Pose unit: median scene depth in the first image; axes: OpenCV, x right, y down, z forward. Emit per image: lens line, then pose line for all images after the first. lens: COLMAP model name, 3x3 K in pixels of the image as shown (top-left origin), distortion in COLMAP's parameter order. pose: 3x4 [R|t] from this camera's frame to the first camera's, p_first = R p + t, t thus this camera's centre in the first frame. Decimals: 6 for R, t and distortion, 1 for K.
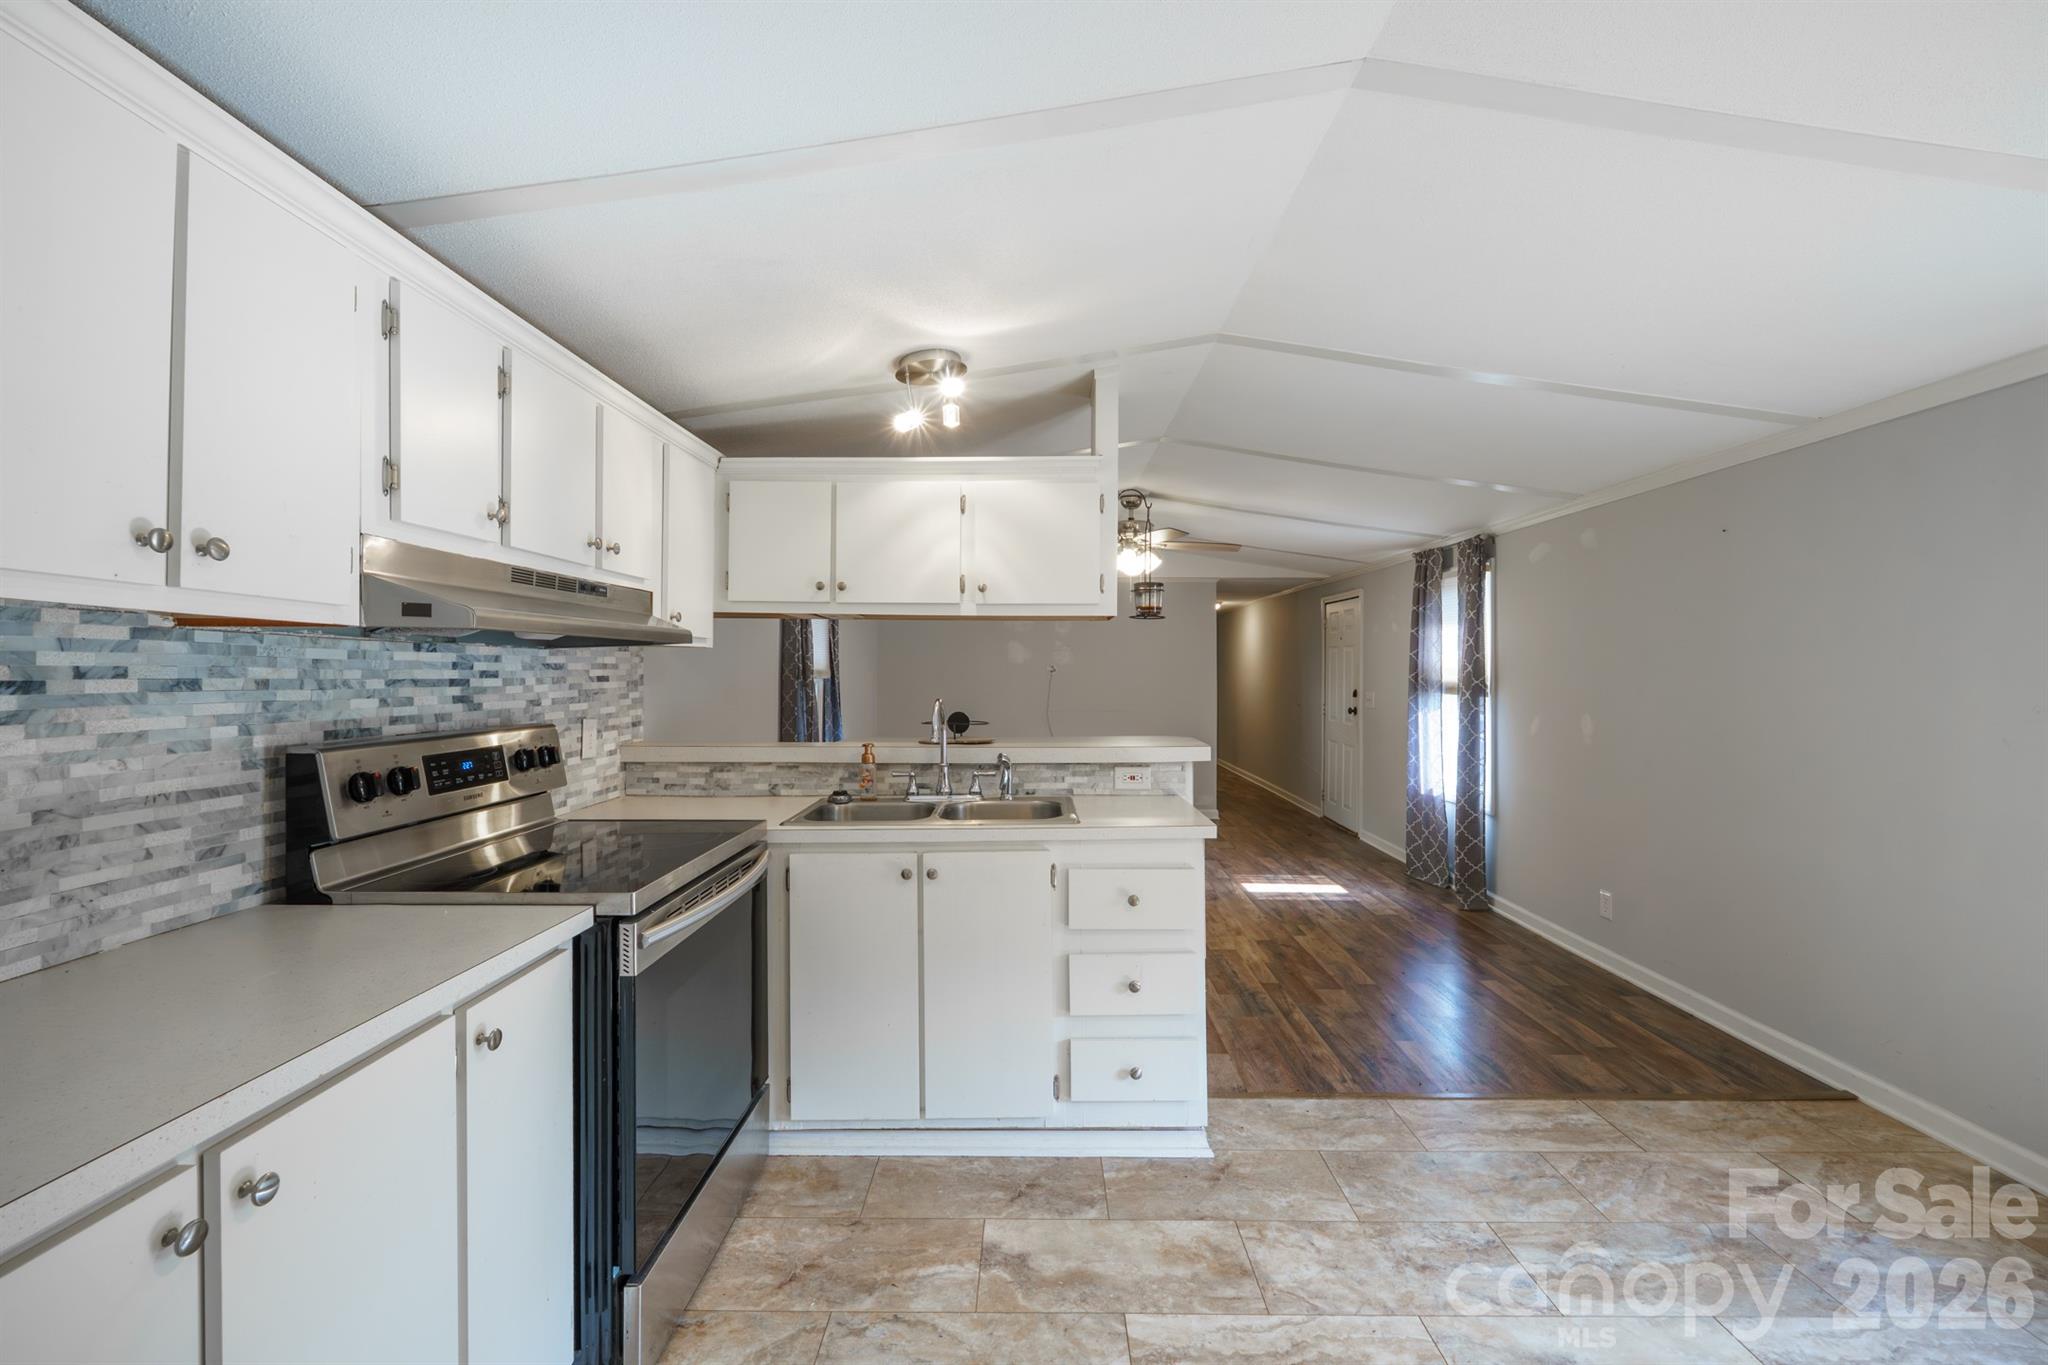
lens RADIAL K [[865.4, 0, 1038.2], [0, 865.4, 666.4], [0, 0, 1]] dist [-0.006127, 0.000116]
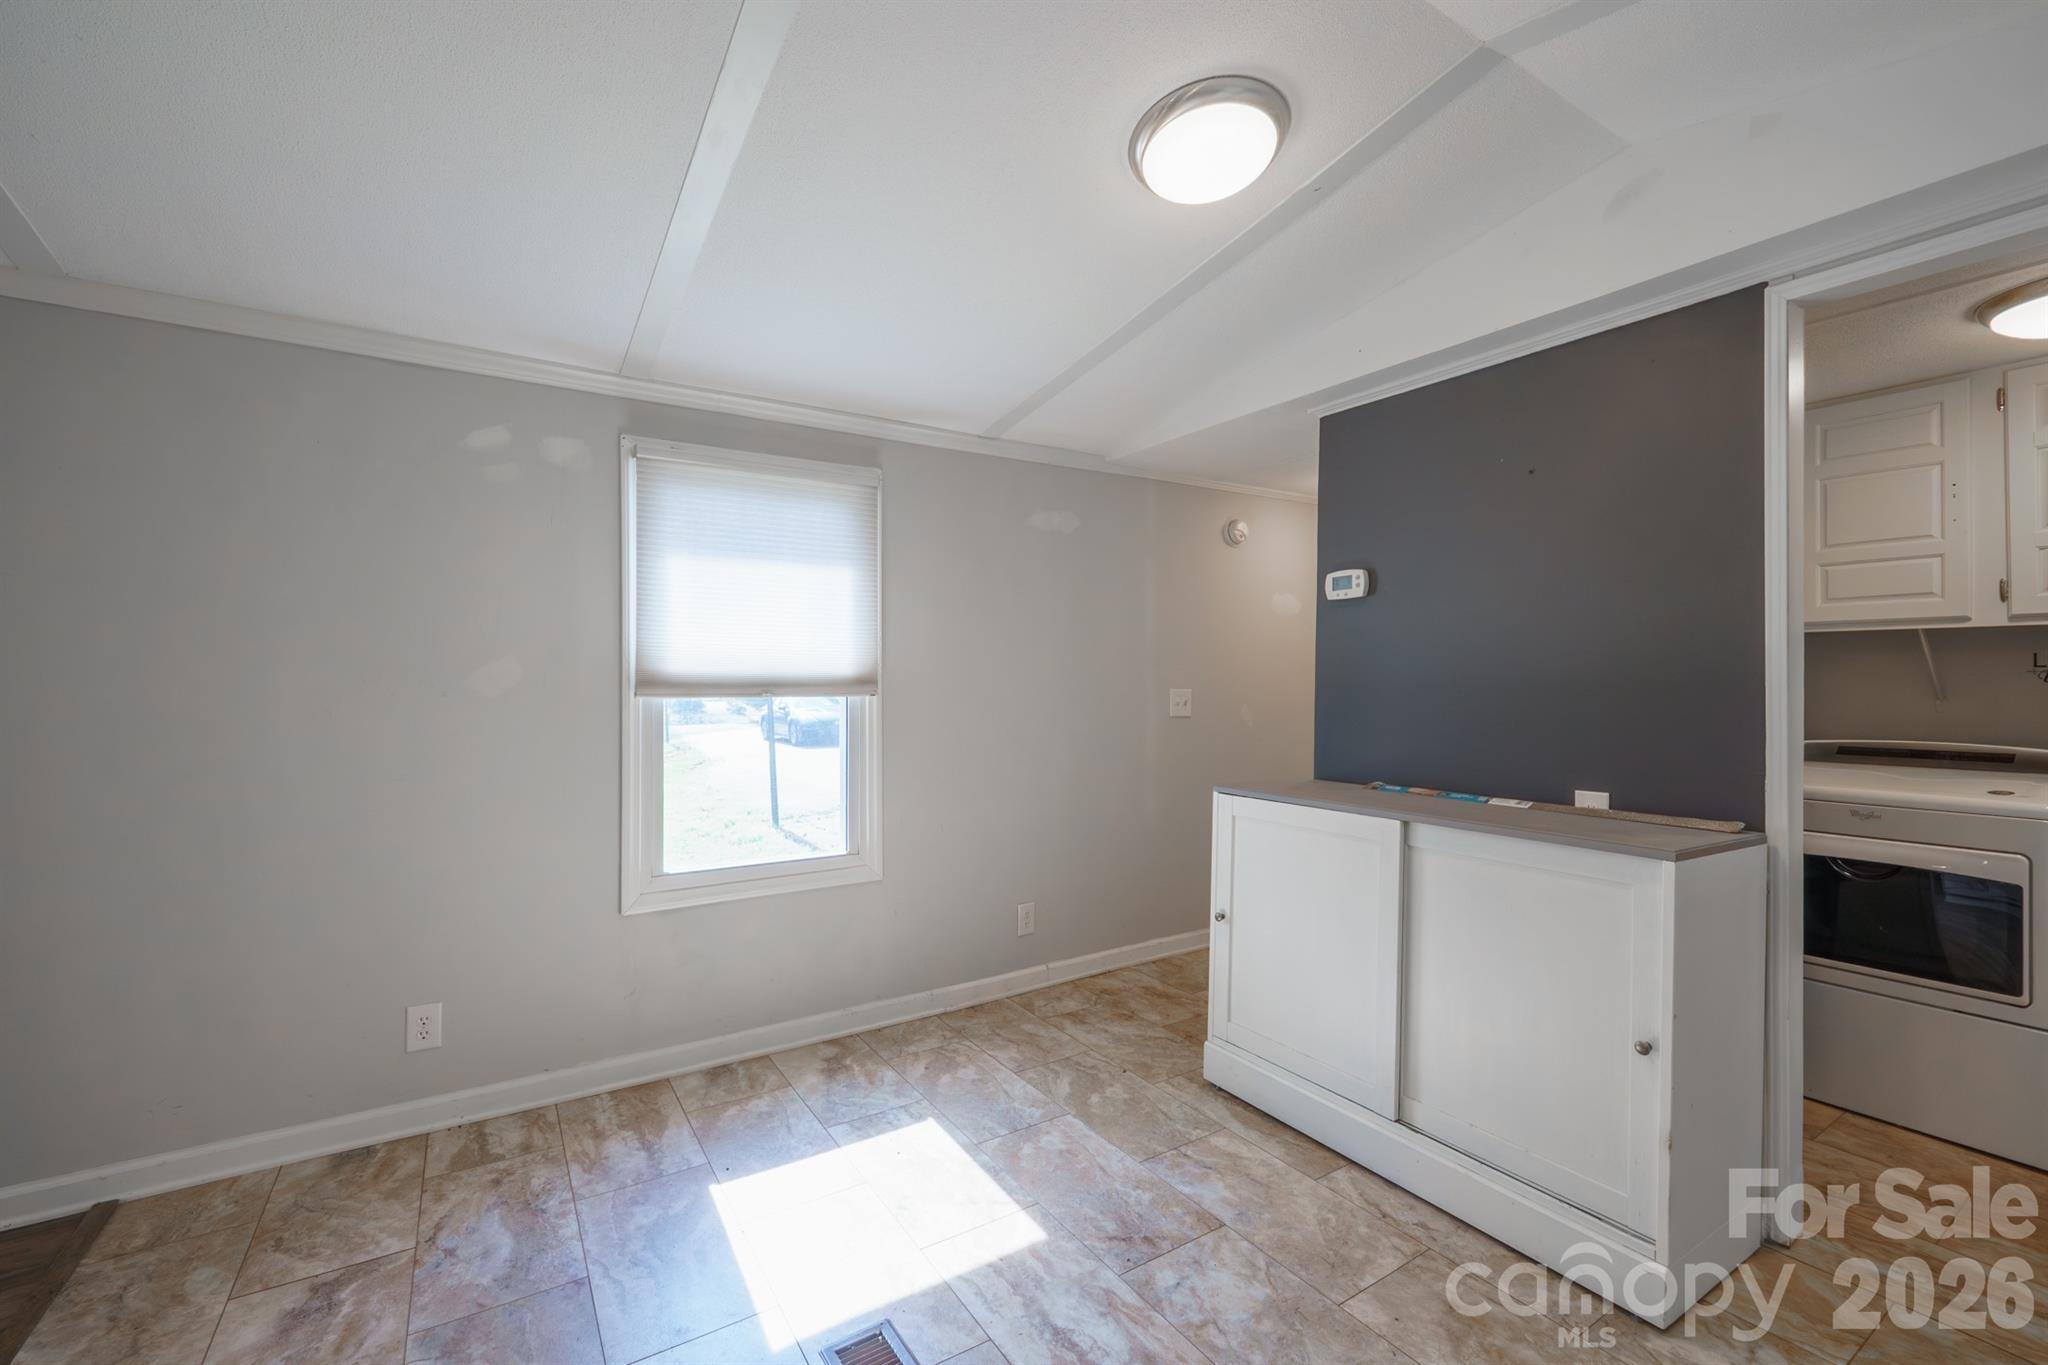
lens RADIAL K [[865.4, 0, 1013.8], [0, 865.4, 672.5], [0, 0, 1]] dist [-0.006127, 0.000116]
pose [[-0.531261, 0.009220, 0.847158, -0.117045], [-0.012636, 0.999743, -0.018805, 0.051902], [-0.847114, -0.020695, -0.531008, 0.854191]]
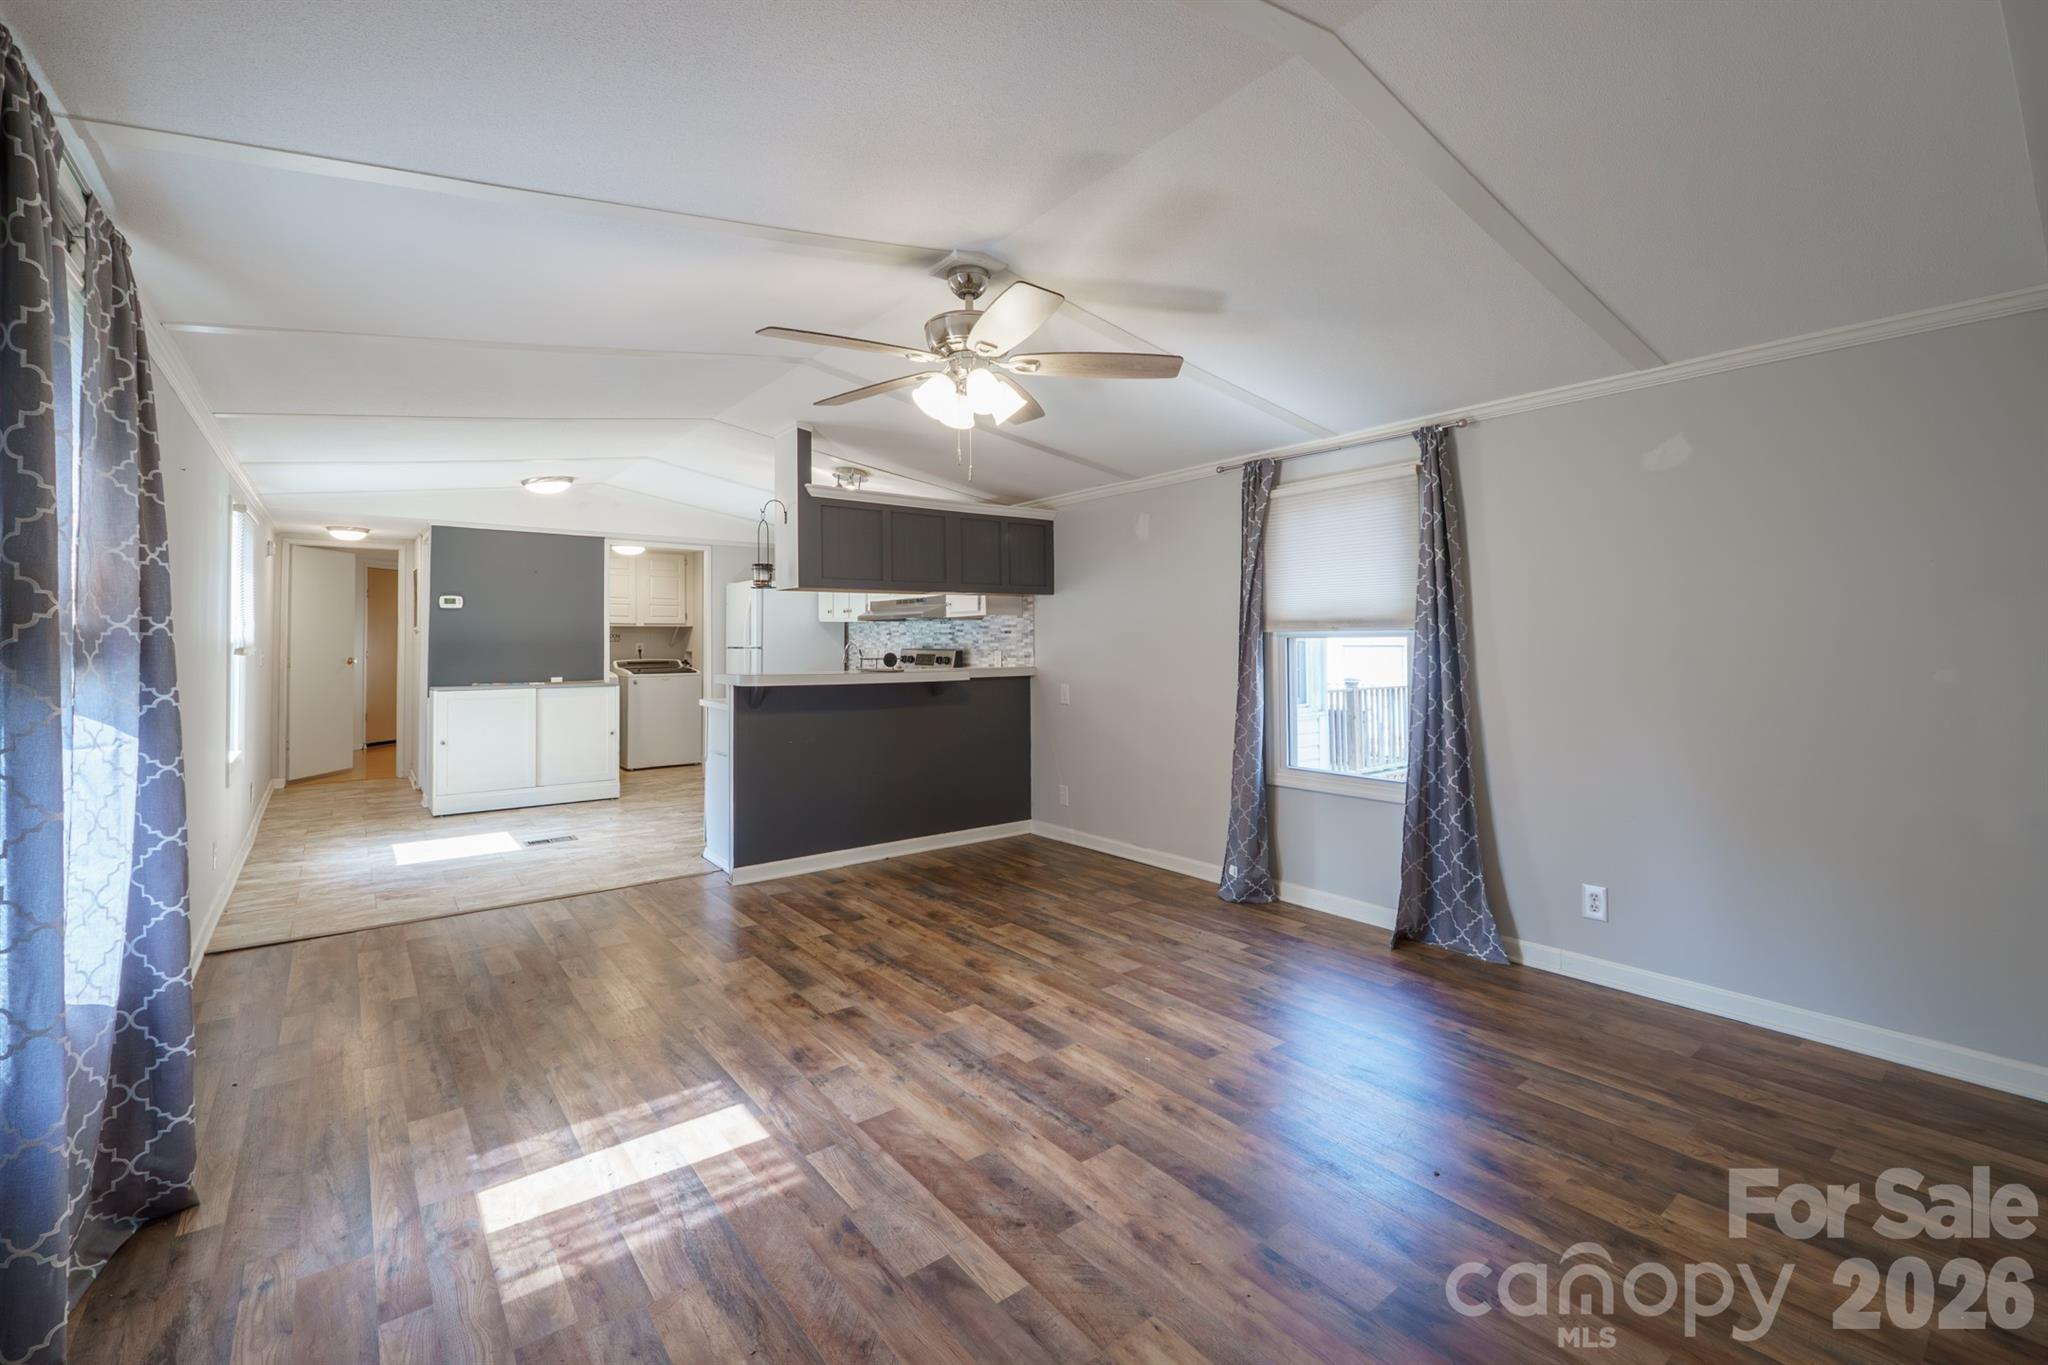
lens RADIAL K [[865.4, 0, 1023.3], [0, 865.4, 620.7], [0, 0, 1]] dist [-0.006127, 0.000116]
pose [[-0.789070, -0.013644, -0.614152, 0.893708], [0.005609, 0.999552, -0.029412, 0.057478], [0.614278, -0.026653, -0.788640, 3.195322]]
